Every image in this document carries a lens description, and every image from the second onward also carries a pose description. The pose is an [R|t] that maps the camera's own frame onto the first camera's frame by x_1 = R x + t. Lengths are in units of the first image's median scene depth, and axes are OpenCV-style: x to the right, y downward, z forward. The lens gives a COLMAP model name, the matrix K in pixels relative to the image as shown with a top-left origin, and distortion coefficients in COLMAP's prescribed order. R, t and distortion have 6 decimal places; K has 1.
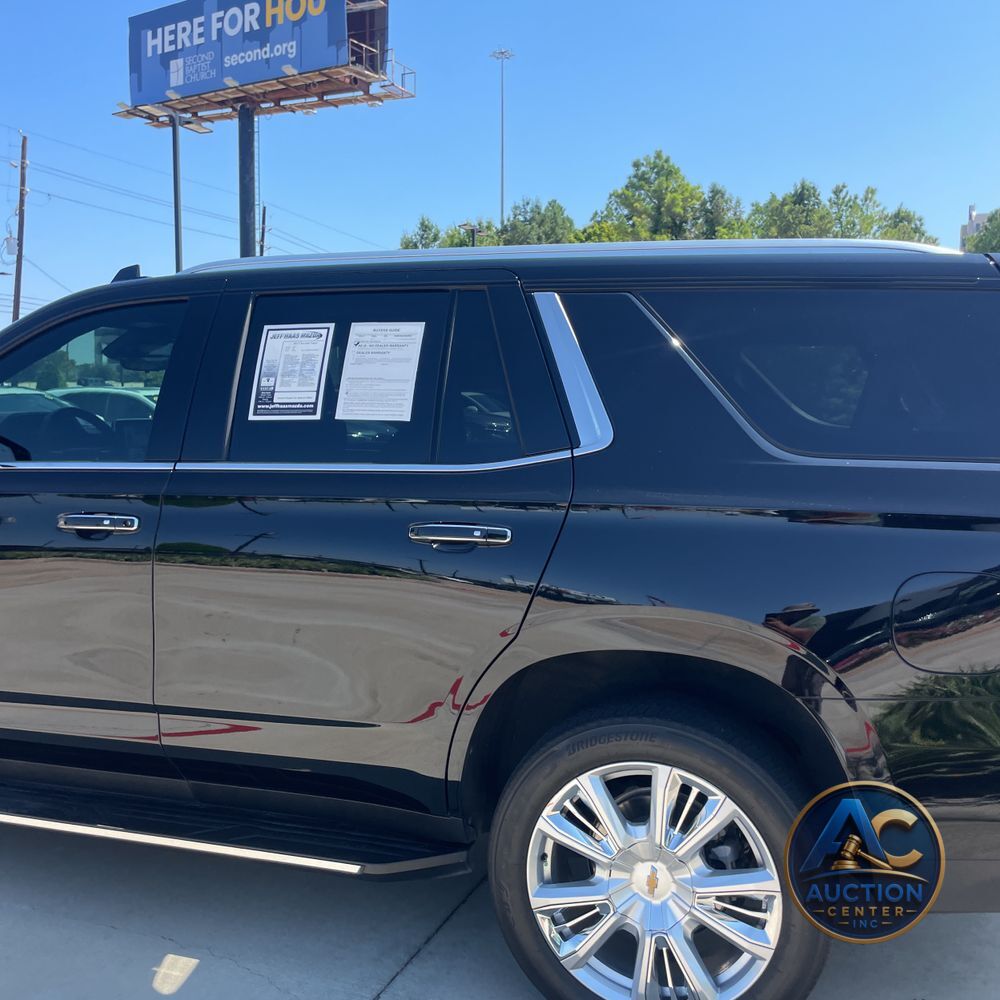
lens RADIAL K [[1006.5, 0, 521.5], [0, 1006.5, 488.3], [0, 0, 1]] dist [0.104497, -0.149316]
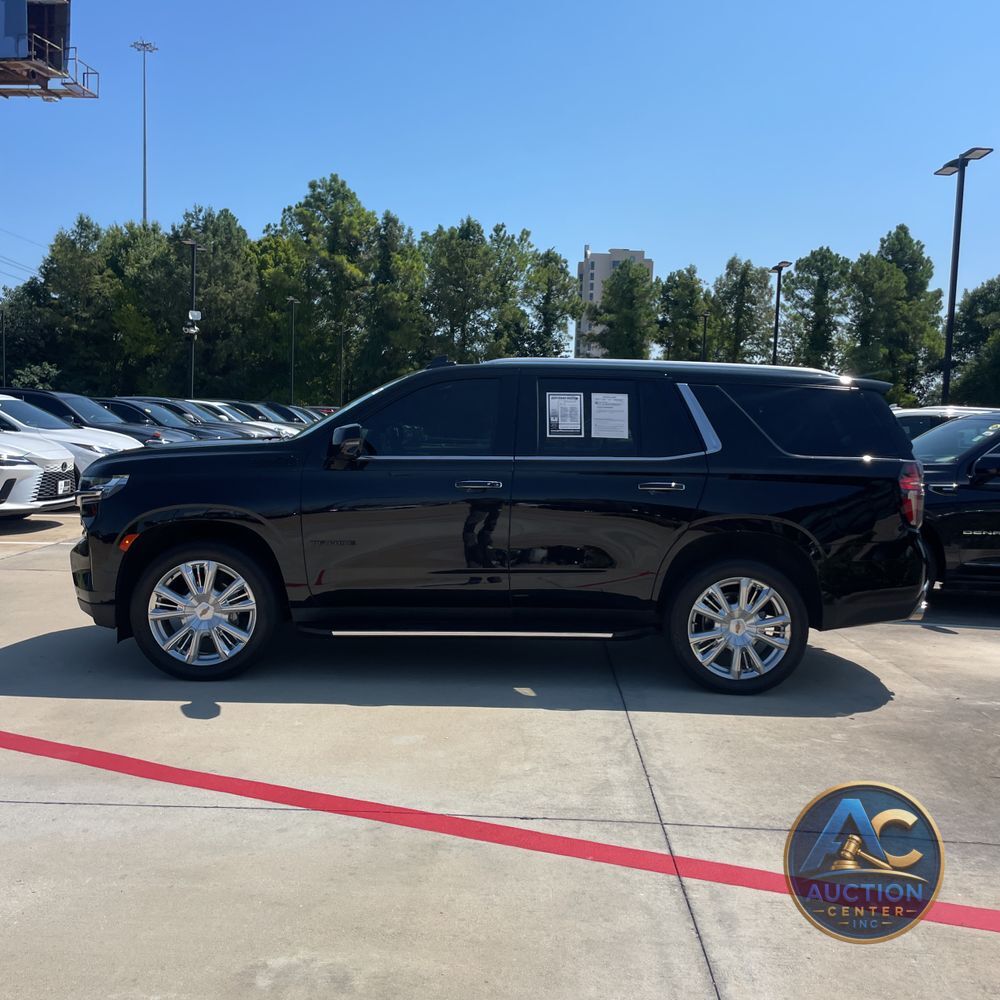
lens RADIAL K [[1006.5, 0, 521.5], [0, 1006.5, 488.3], [0, 0, 1]] dist [0.104497, -0.149316]
pose [[0.938577, -0.002422, 0.345061, -0.077561], [0.006450, 0.999924, -0.010525, 0.004670], [-0.345009, 0.012104, 0.938521, -0.072060]]
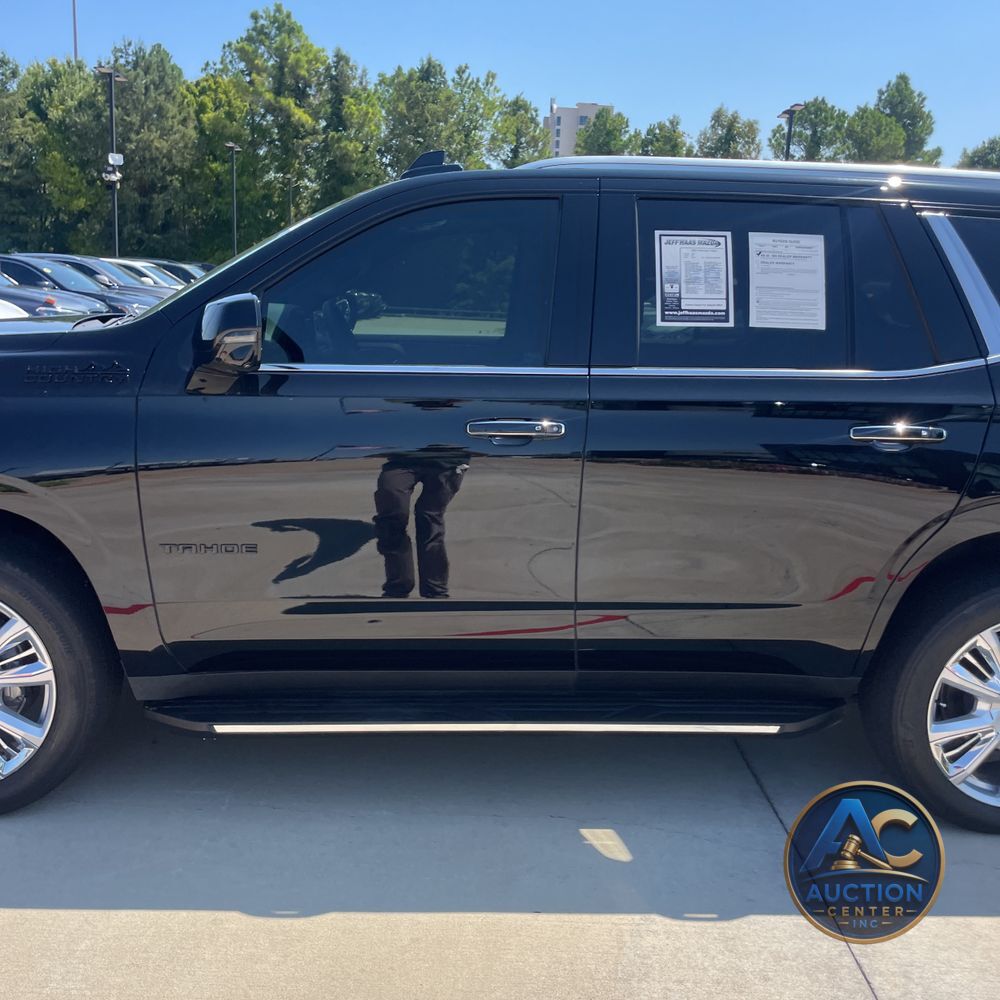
lens RADIAL K [[1009.8, 0, 500.0], [0, 1009.8, 500.0], [0, 0, 1]] dist [0.105847, -0.175141]
pose [[0.931836, -0.043638, 0.360246, -0.058423], [-0.002758, 0.991863, 0.127280, -0.001682], [-0.362869, -0.119598, 0.924133, 0.006380]]
